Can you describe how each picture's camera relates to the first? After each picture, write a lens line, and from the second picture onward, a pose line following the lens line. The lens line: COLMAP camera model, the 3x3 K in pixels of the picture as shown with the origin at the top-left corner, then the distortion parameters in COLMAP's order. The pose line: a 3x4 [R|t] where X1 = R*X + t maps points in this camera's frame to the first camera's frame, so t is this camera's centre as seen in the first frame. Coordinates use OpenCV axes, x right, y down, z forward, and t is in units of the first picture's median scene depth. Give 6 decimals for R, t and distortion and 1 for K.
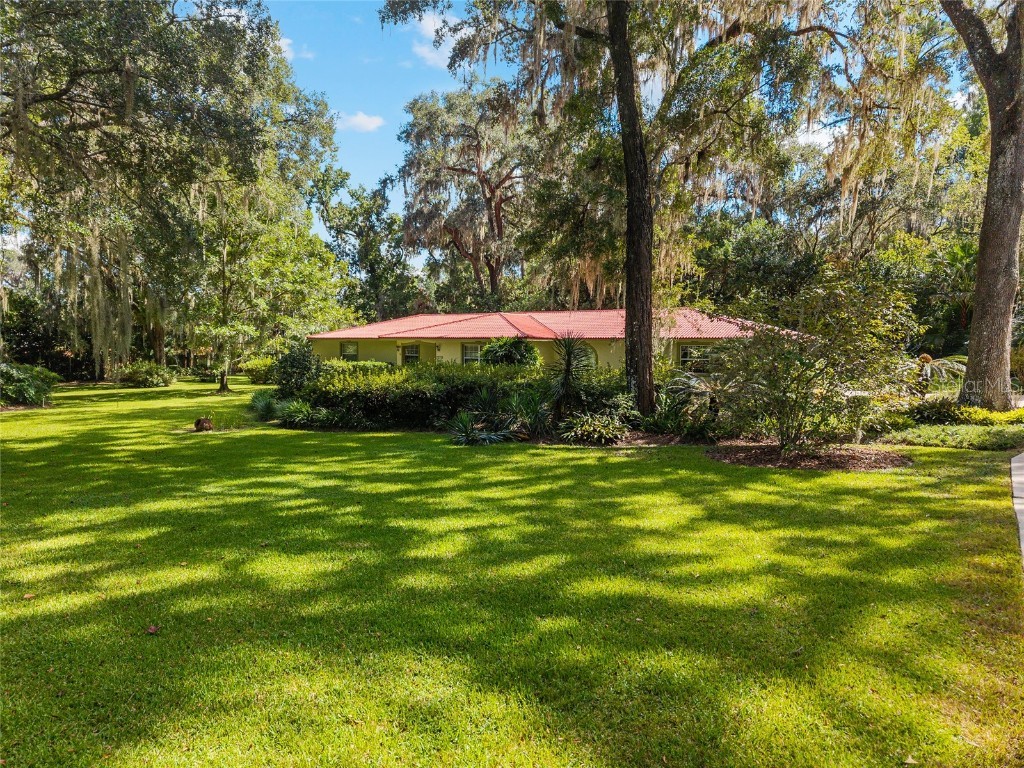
lens RADIAL K [[713.8, 0, 512.0], [0, 713.8, 384.0], [0, 0, 1]] dist [-0.002415, -0.005985]
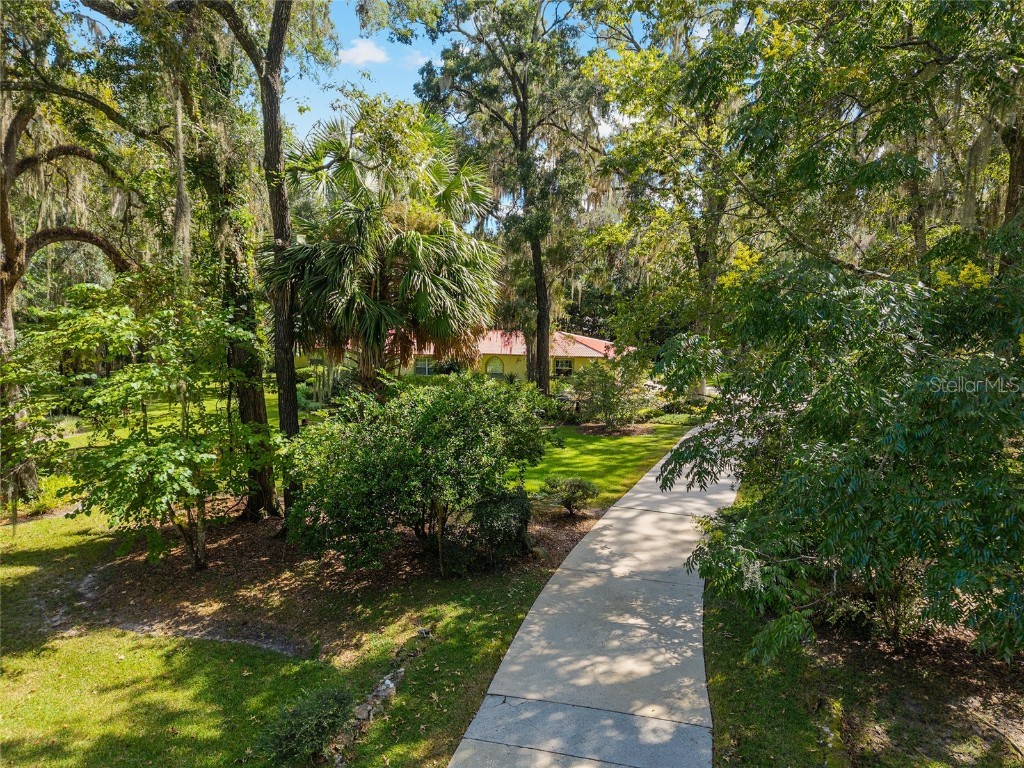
lens RADIAL K [[713.8, 0, 512.0], [0, 713.8, 384.0], [0, 0, 1]] dist [-0.002415, -0.005985]
pose [[0.978923, -0.014760, 0.203694, -0.471126], [0.003814, 0.998532, 0.054024, -0.207601], [-0.204193, -0.052108, 0.977543, -1.425677]]
